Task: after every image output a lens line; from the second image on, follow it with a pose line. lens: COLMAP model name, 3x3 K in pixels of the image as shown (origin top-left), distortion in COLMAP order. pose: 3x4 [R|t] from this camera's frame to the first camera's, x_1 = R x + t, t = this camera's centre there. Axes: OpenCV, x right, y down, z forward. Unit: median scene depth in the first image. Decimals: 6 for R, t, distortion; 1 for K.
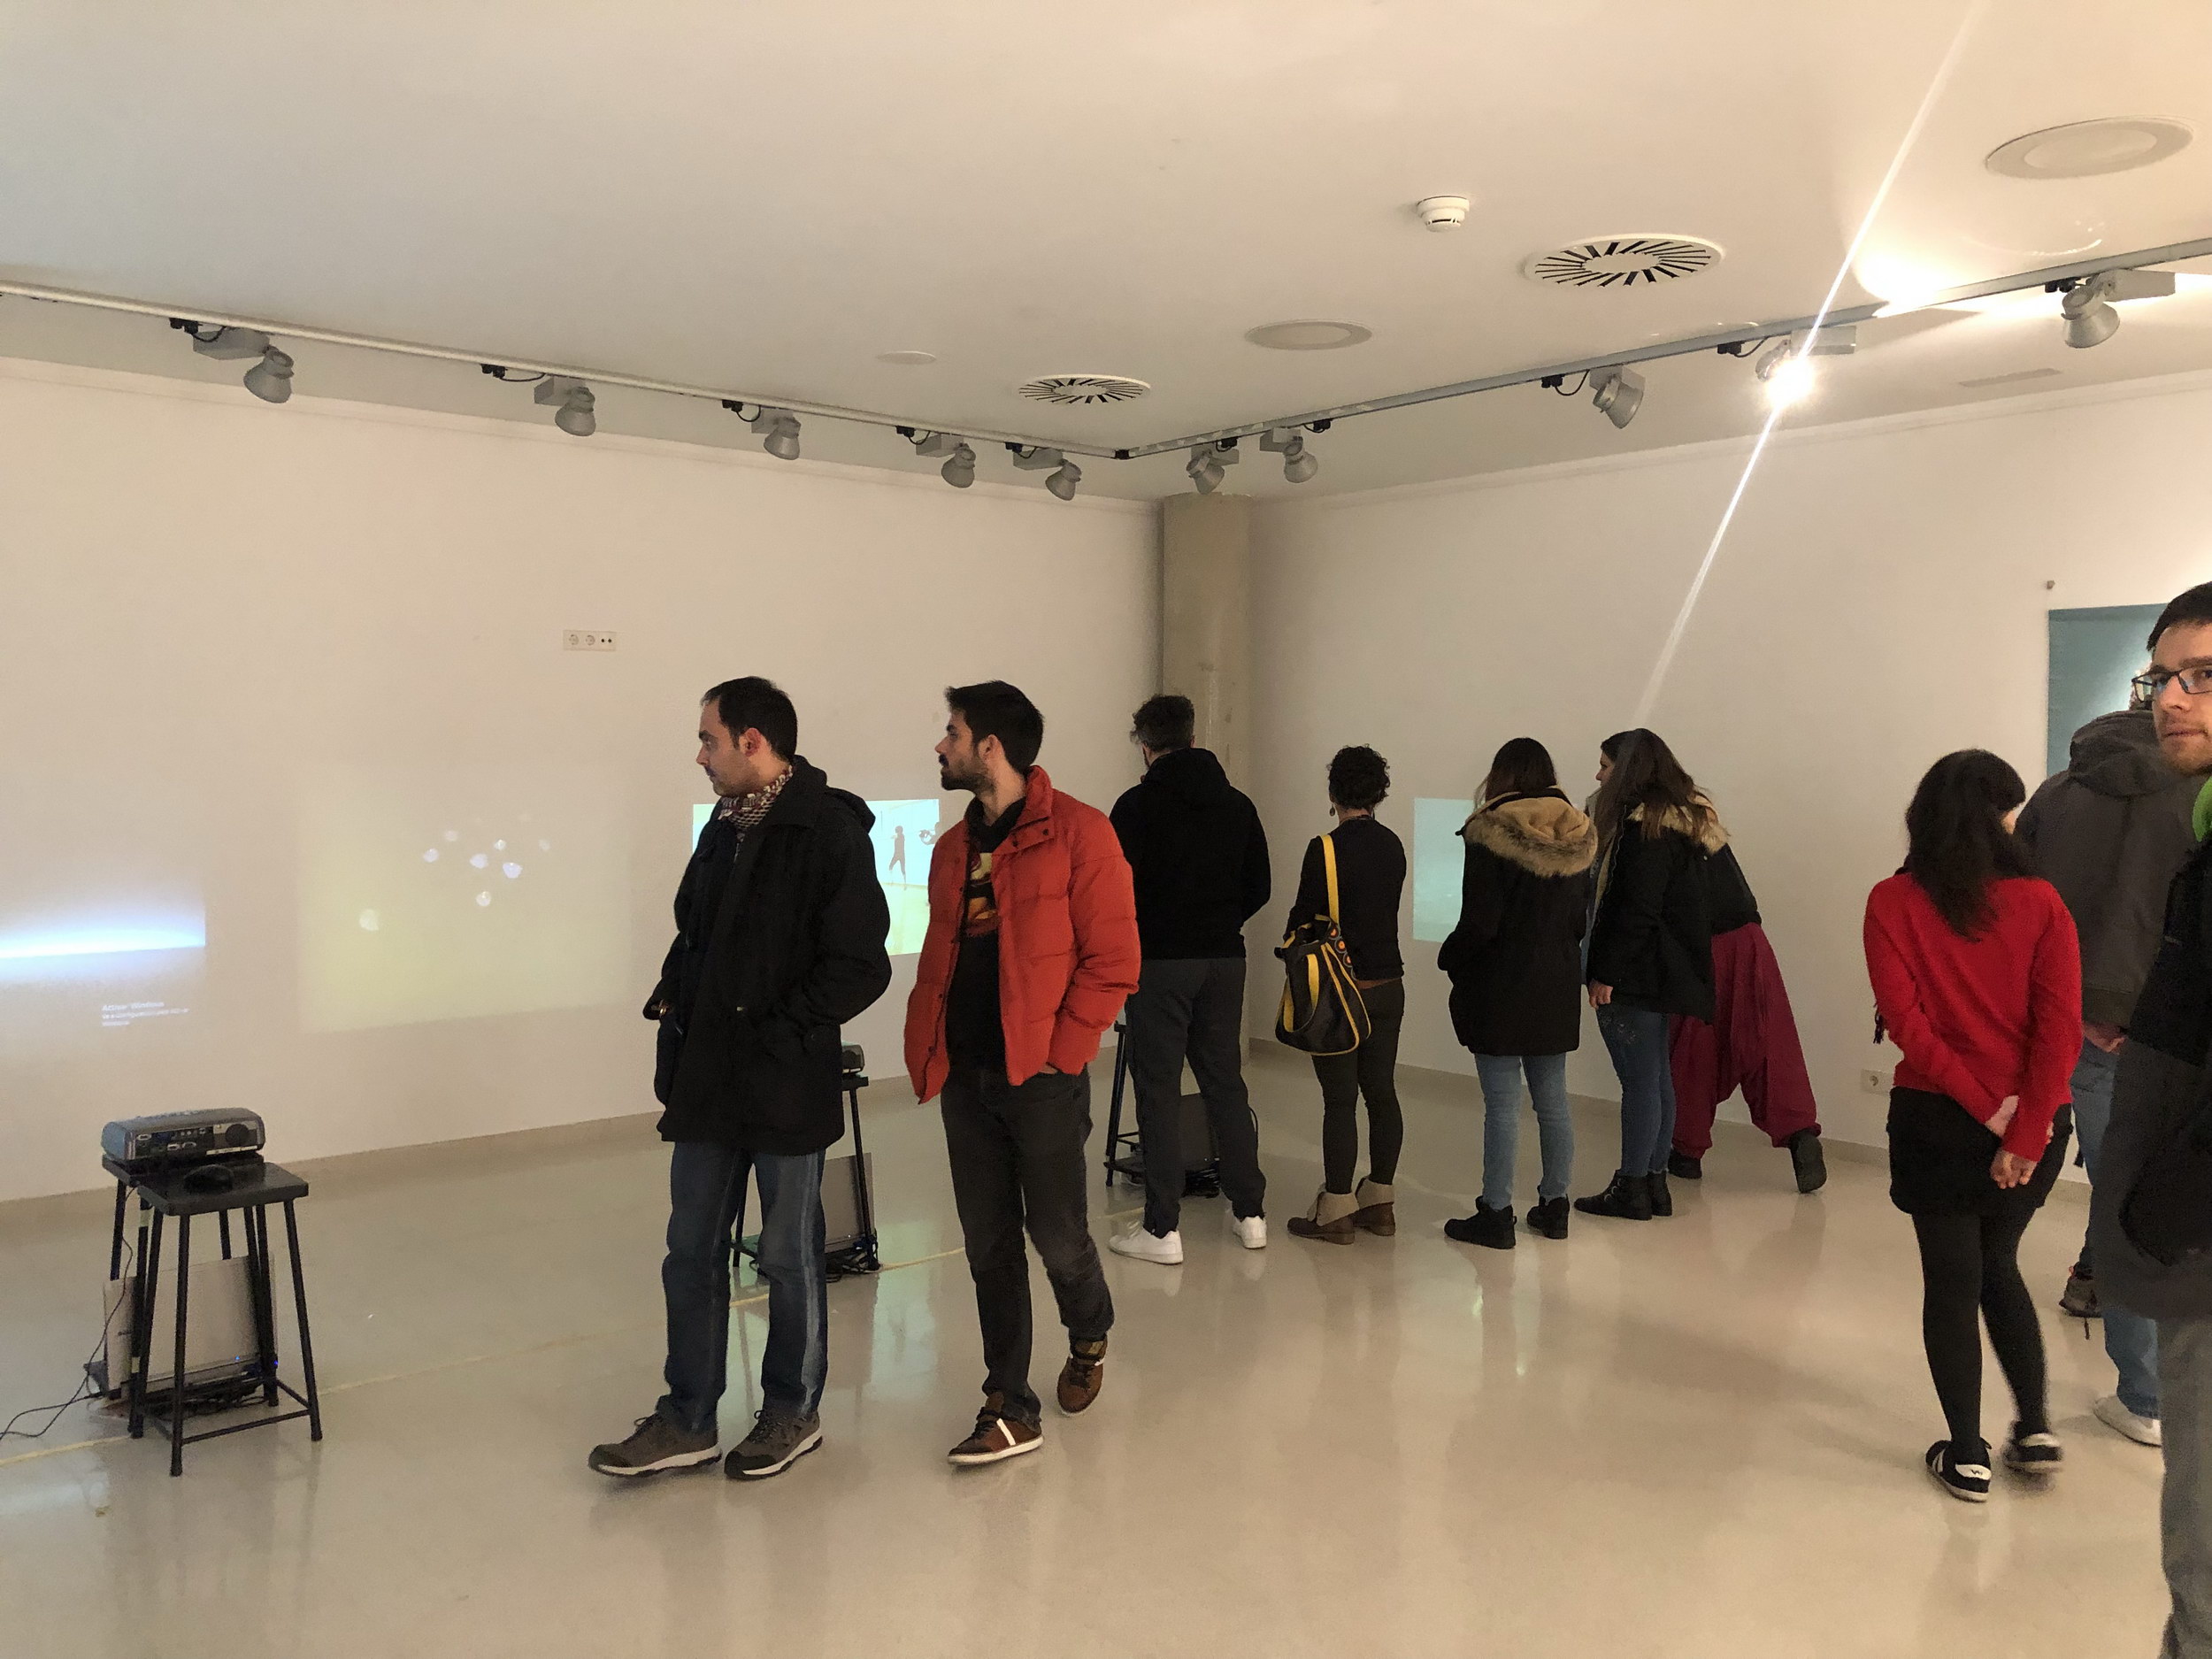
lens RADIAL K [[1804.5, 0, 1087.1], [0, 1804.5, 818.7], [0, 0, 1]] dist [0.044076, -0.031449]
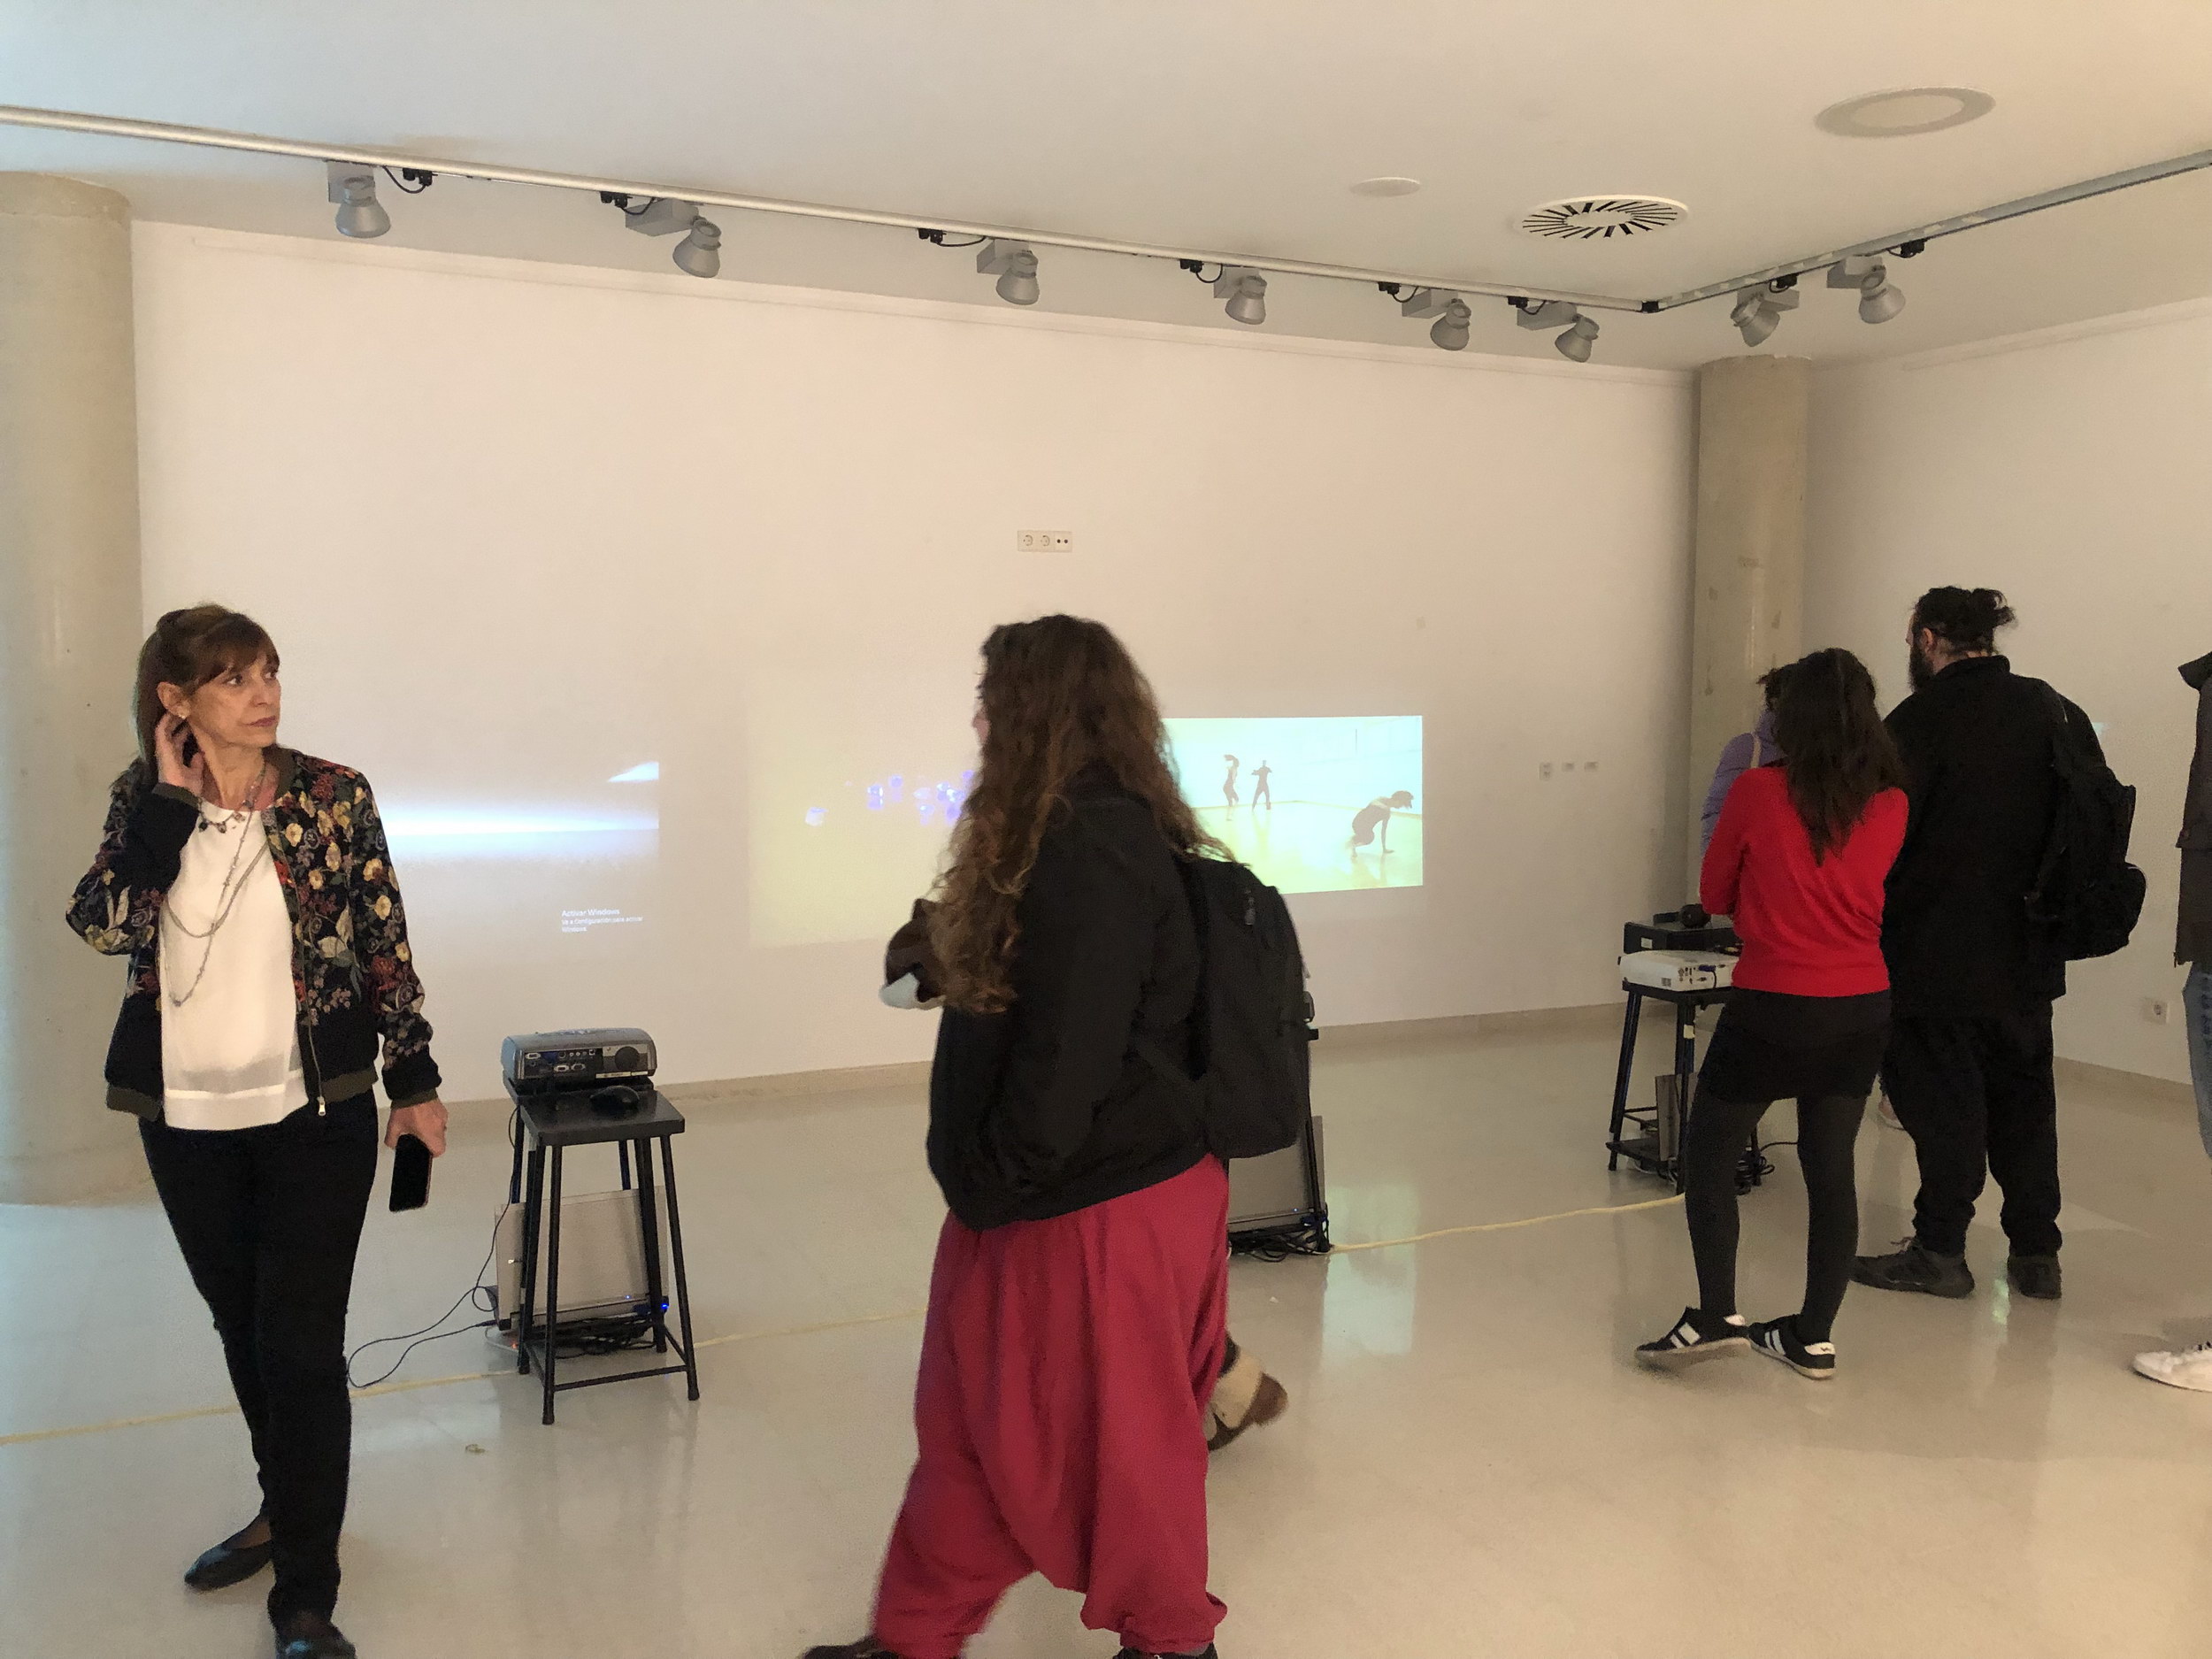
lens RADIAL K [[1804.5, 0, 1099.6], [0, 1804.5, 803.2], [0, 0, 1]] dist [0.044076, -0.031449]
pose [[0.962315, 0.021191, -0.271110, 0.008441], [-0.012887, 0.999393, 0.032377, 0.008054], [0.271631, -0.027663, 0.962004, 0.134064]]
